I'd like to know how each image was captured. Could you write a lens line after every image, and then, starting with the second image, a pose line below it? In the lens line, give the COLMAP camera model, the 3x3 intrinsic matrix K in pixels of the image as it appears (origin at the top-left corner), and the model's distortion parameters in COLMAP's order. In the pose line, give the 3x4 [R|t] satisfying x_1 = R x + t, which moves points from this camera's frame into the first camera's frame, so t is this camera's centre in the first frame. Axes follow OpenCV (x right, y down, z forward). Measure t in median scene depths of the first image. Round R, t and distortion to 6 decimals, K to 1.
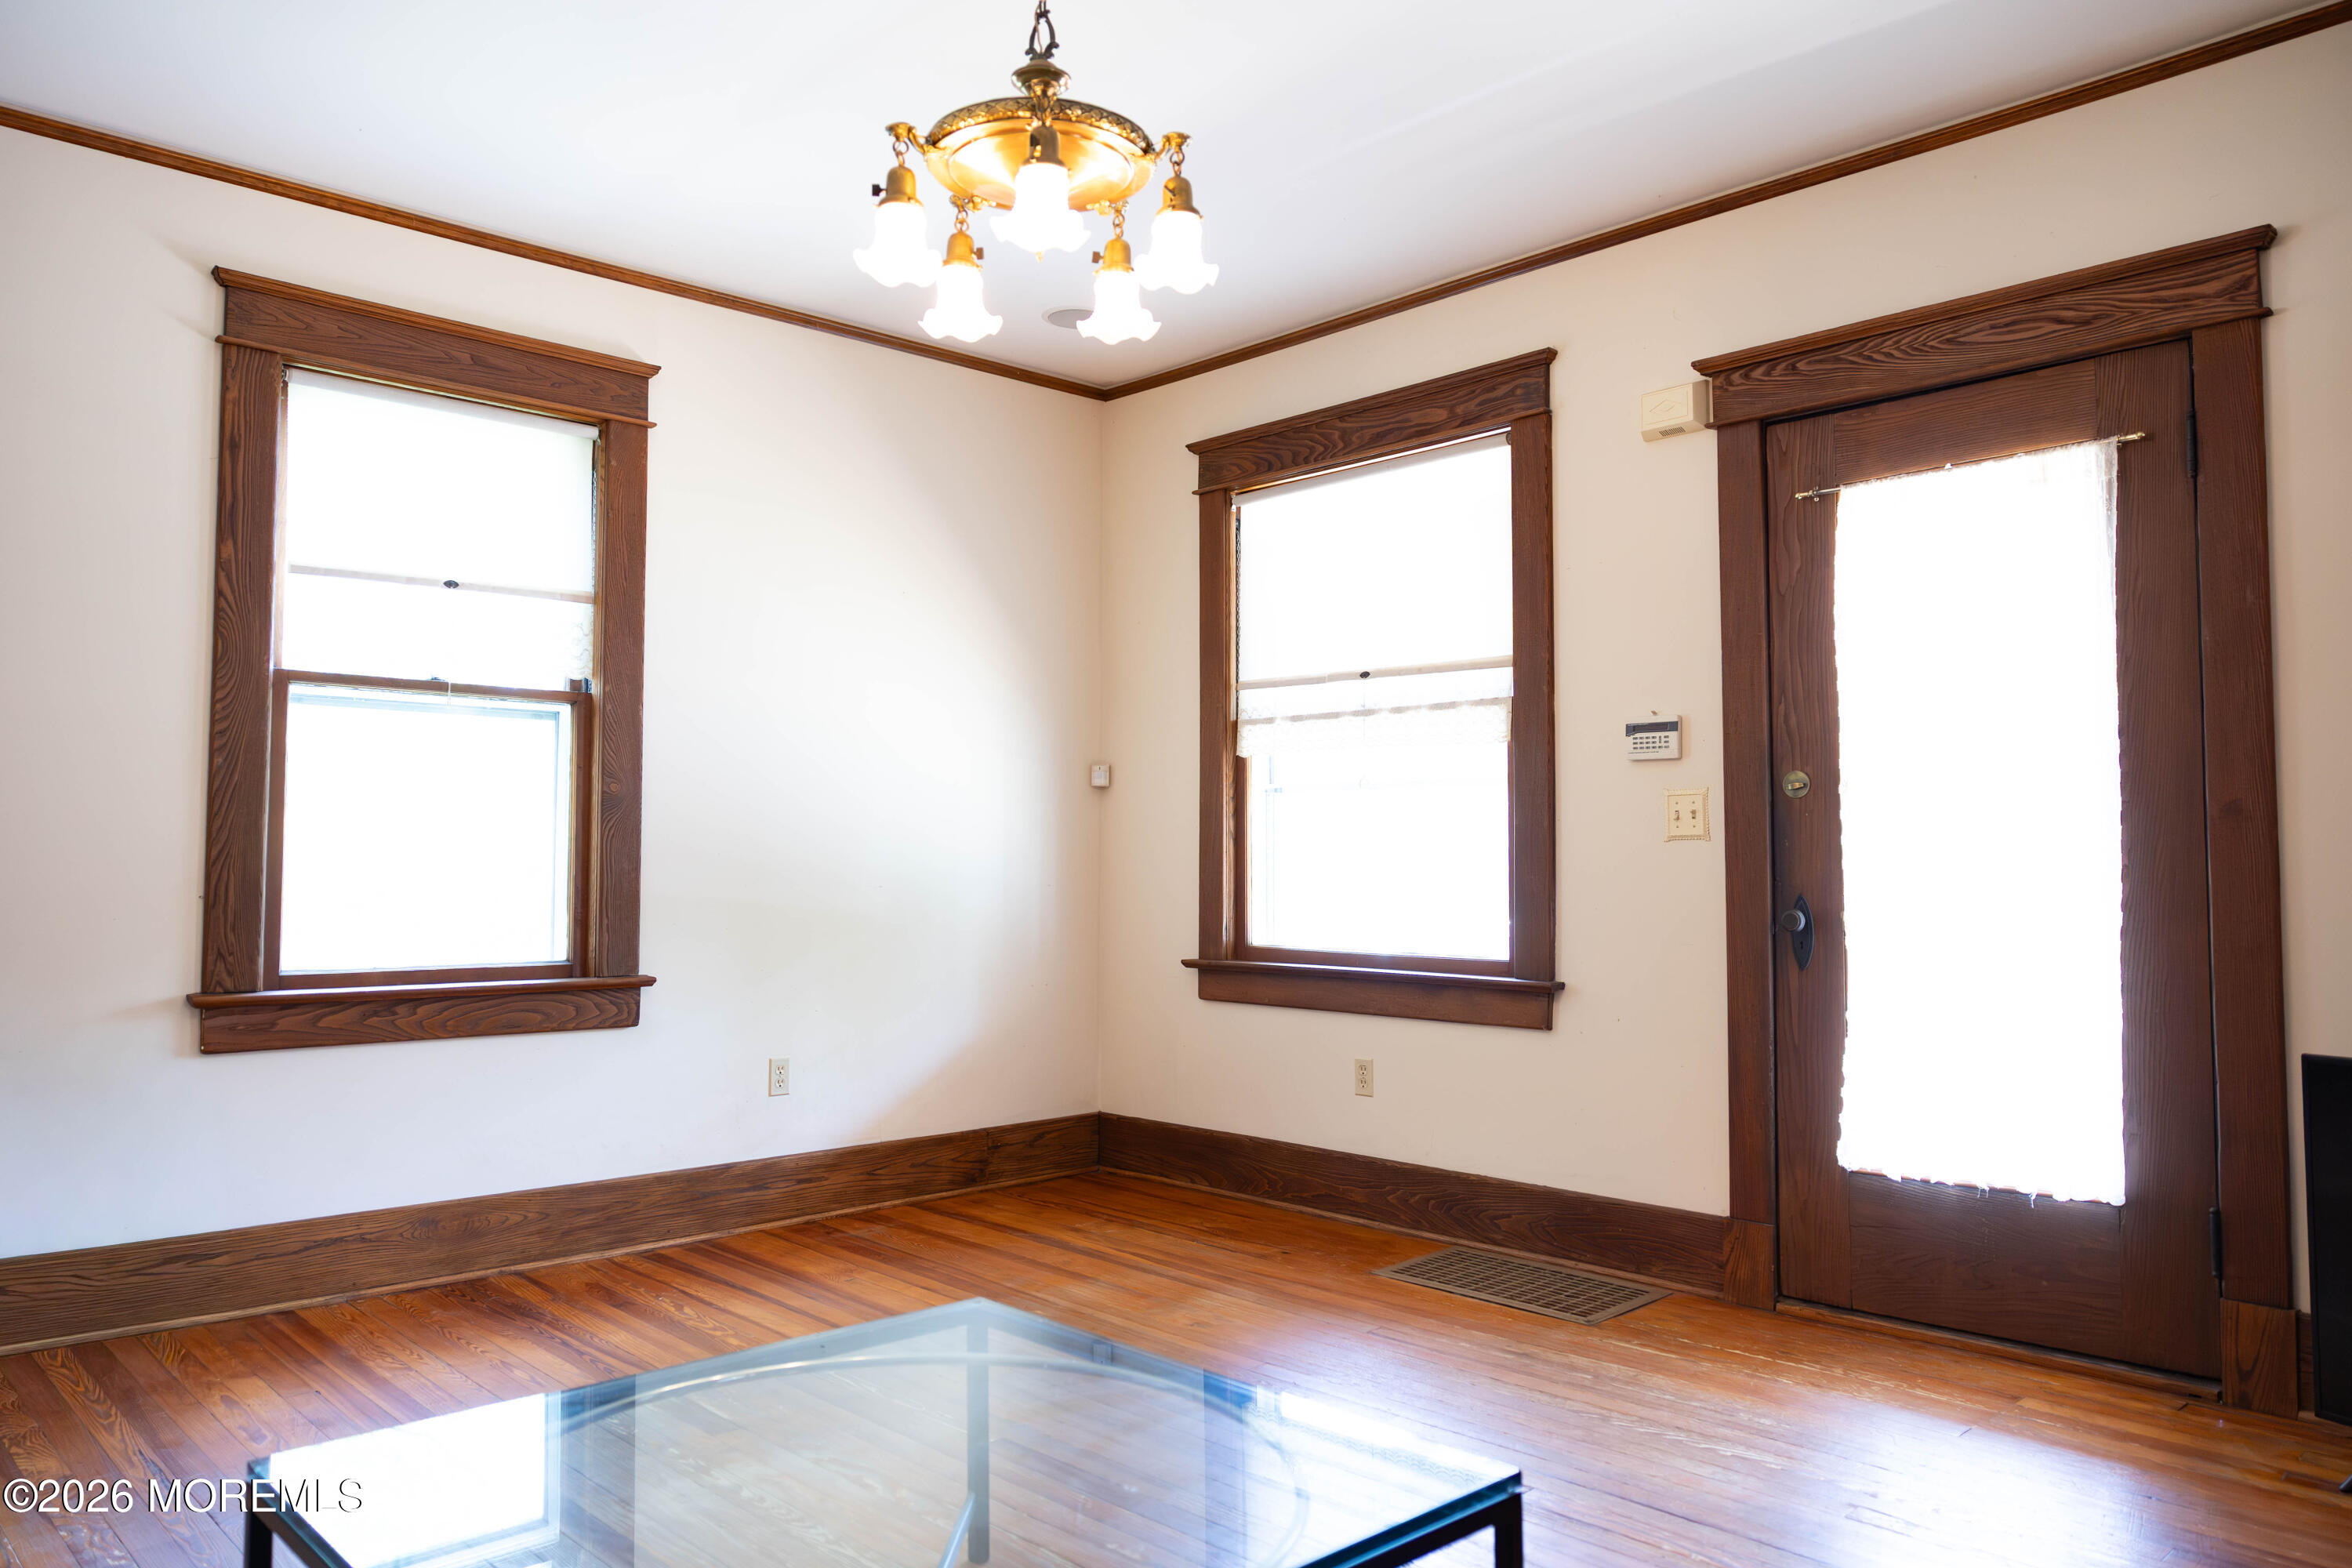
lens RADIAL K [[1632.9, 0, 1176.3], [0, 1632.9, 784.3], [0, 0, 1]] dist [-0.007180, 0.015620]
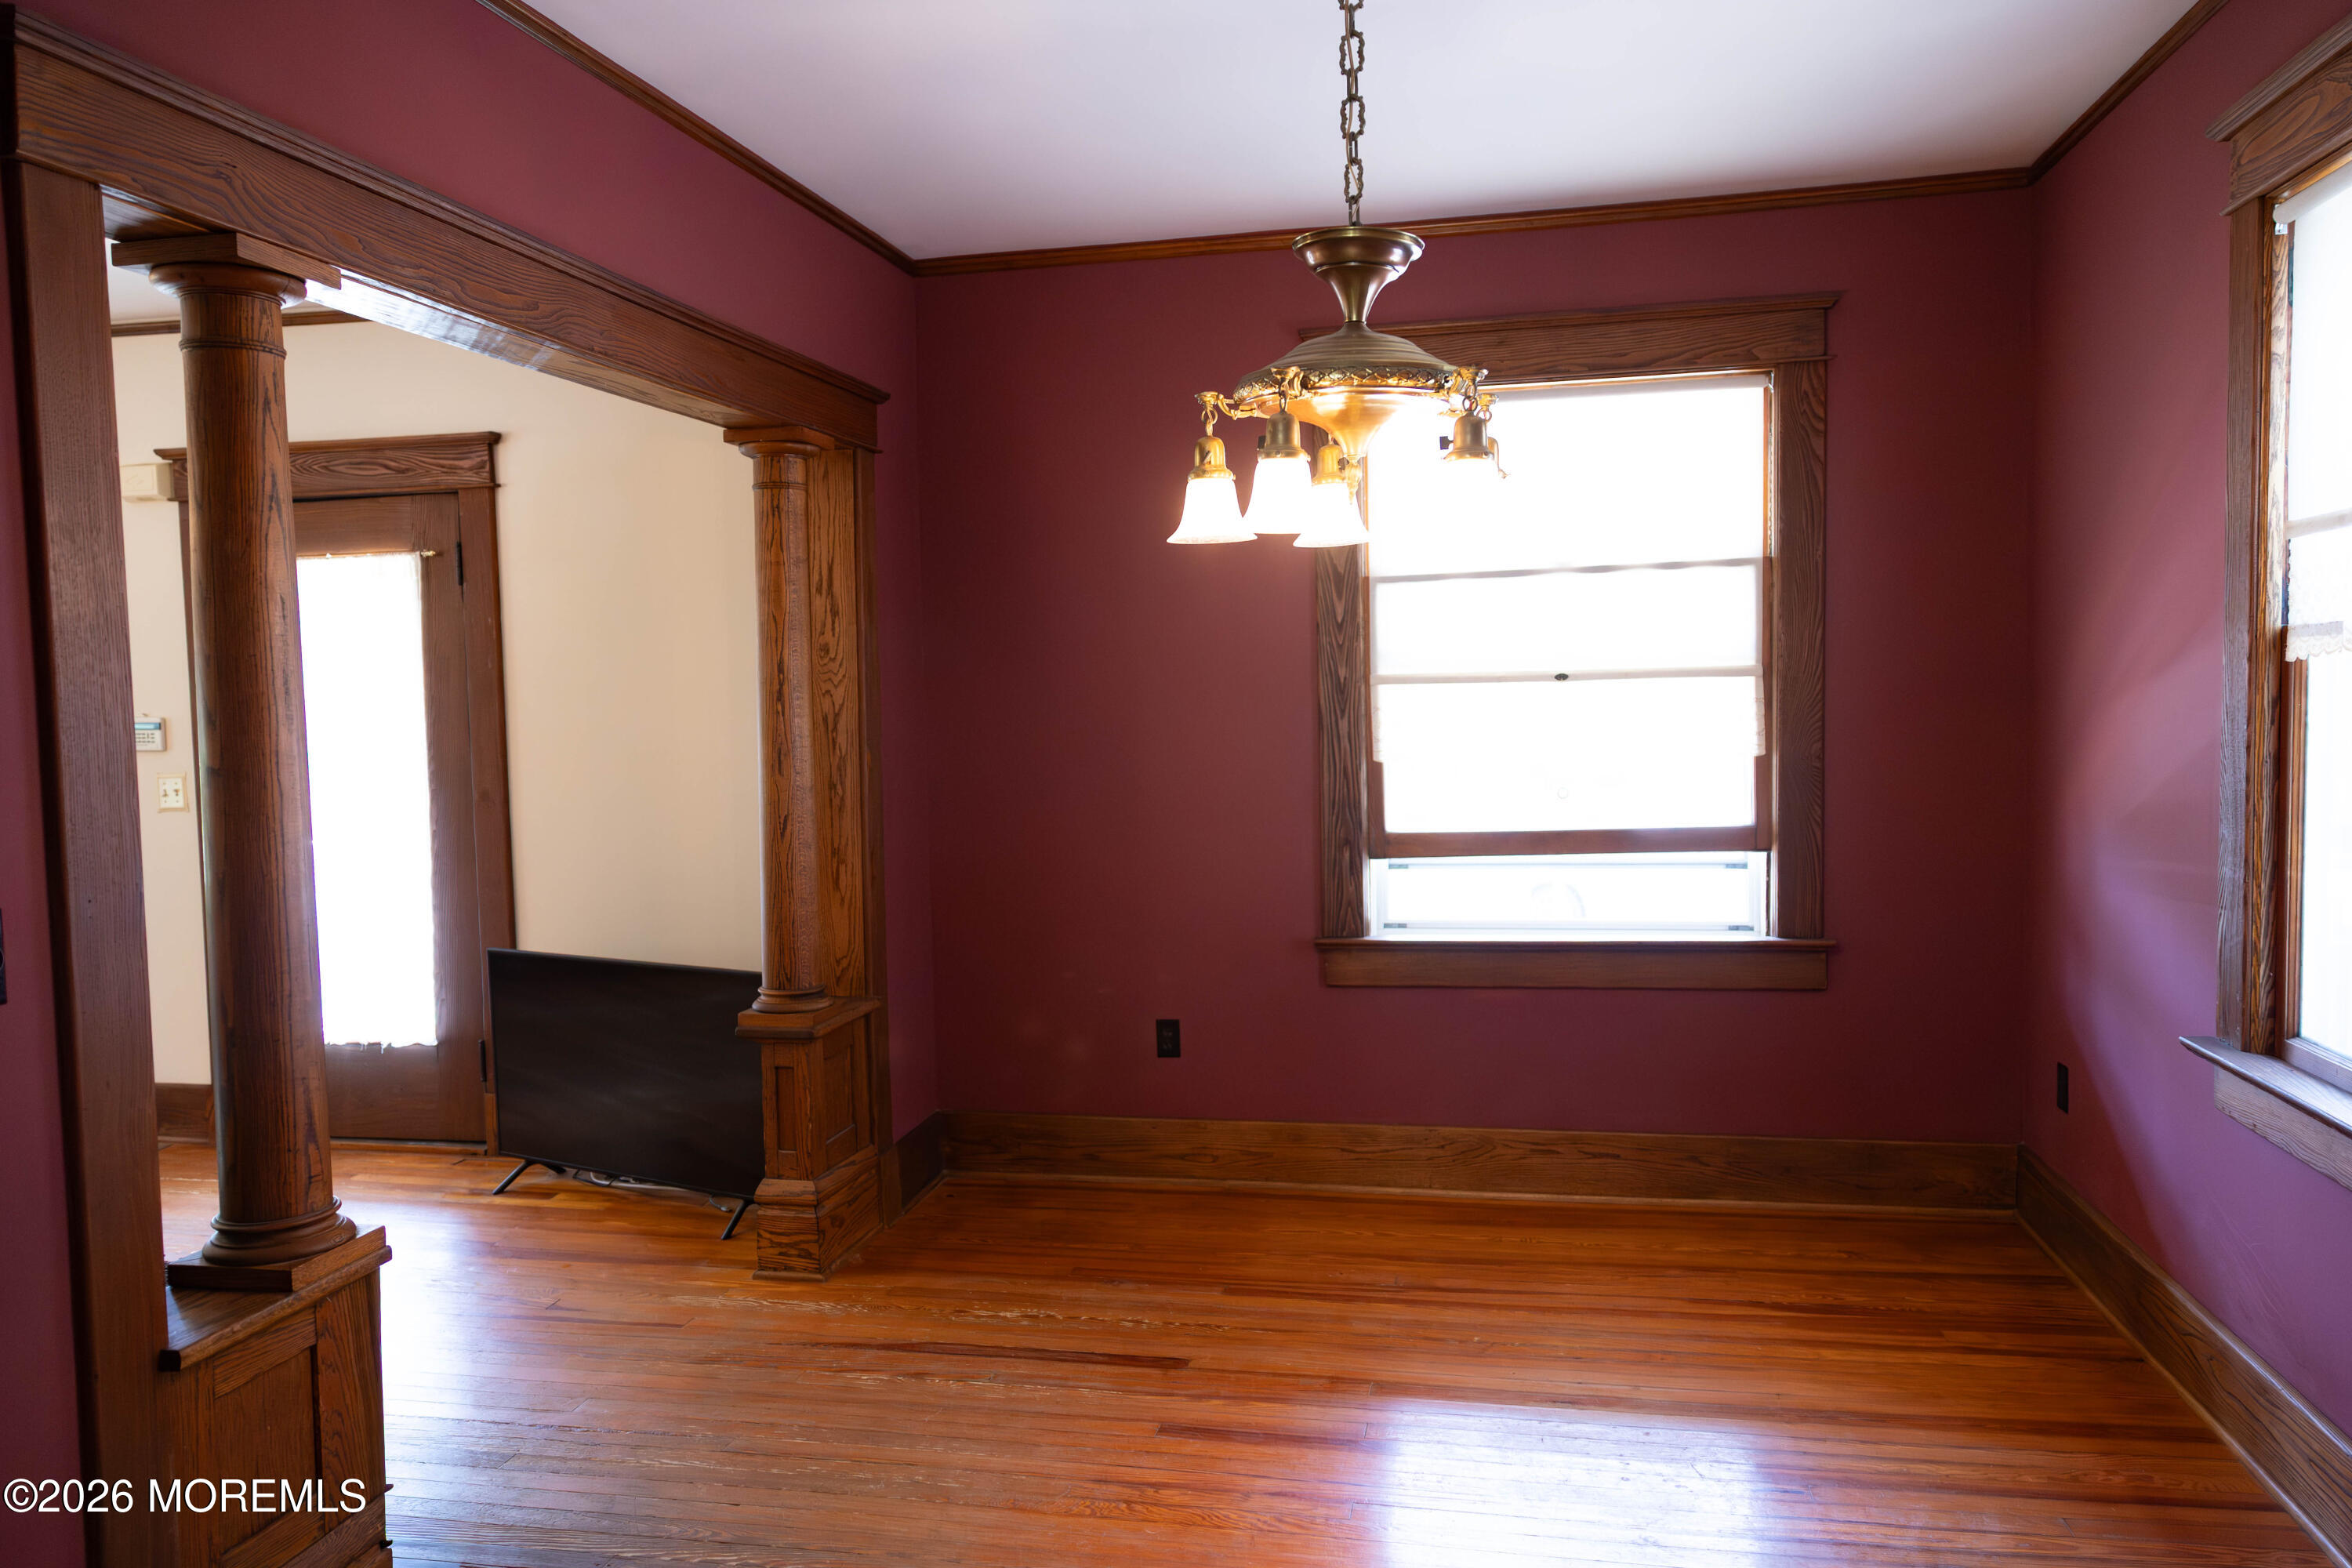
lens RADIAL K [[1632.9, 0, 1174.1], [0, 1632.9, 782.4], [0, 0, 1]] dist [-0.007180, 0.015620]
pose [[0.817984, -0.048565, 0.573187, 0.272242], [-0.007908, 0.995386, 0.095623, -0.152499], [-0.575187, -0.082751, 0.813826, -0.680360]]
